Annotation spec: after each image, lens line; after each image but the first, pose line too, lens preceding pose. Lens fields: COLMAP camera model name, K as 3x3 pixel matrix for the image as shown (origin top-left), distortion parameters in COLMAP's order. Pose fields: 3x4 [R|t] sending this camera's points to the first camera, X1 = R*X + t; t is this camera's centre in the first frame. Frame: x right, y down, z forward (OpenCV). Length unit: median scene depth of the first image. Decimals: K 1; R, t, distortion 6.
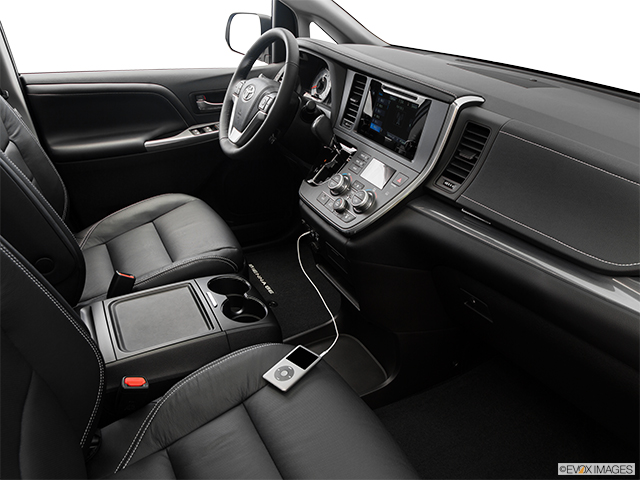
lens RADIAL K [[503.2, 0, 320.0], [0, 503.2, 240.0], [0, 0, 1]] dist [-0.084600, 0.010459]
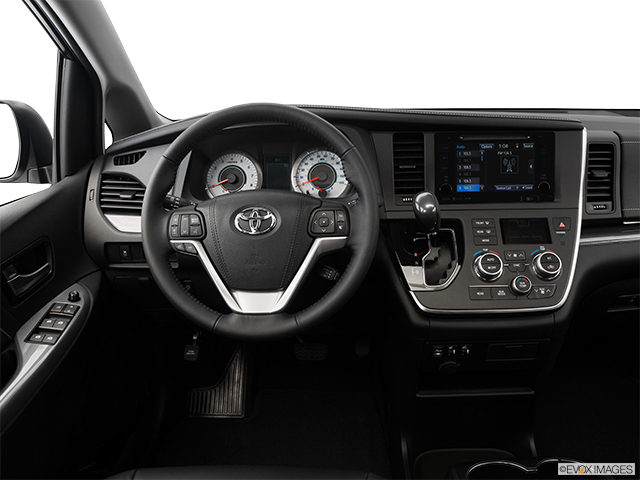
lens RADIAL K [[480.6, 0, 320.0], [0, 480.6, 240.0], [0, 0, 1]] dist [-0.128751, 0.065190]
pose [[0.484177, -0.332810, 0.809203, -0.643862], [0.448882, 0.888336, 0.096773, -0.324321], [-0.751051, 0.316381, 0.579504, 0.746961]]
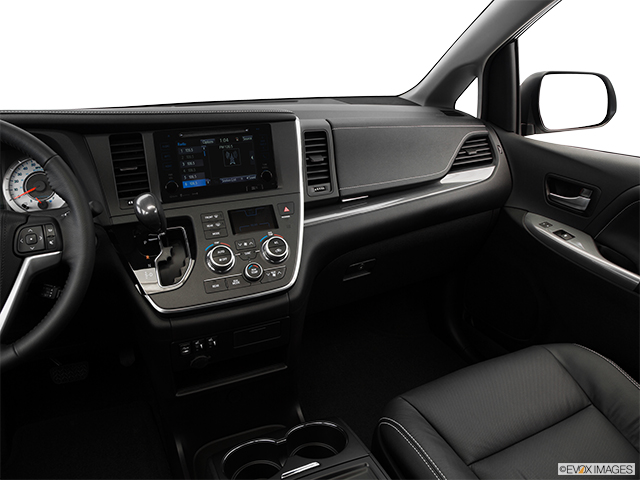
lens RADIAL K [[480.6, 0, 320.0], [0, 480.6, 240.0], [0, 0, 1]] dist [-0.128751, 0.065190]
pose [[0.047014, -0.388999, 0.920038, -0.622479], [0.472626, 0.820097, 0.322592, -0.296512], [-0.880008, 0.419667, 0.222407, 0.670034]]
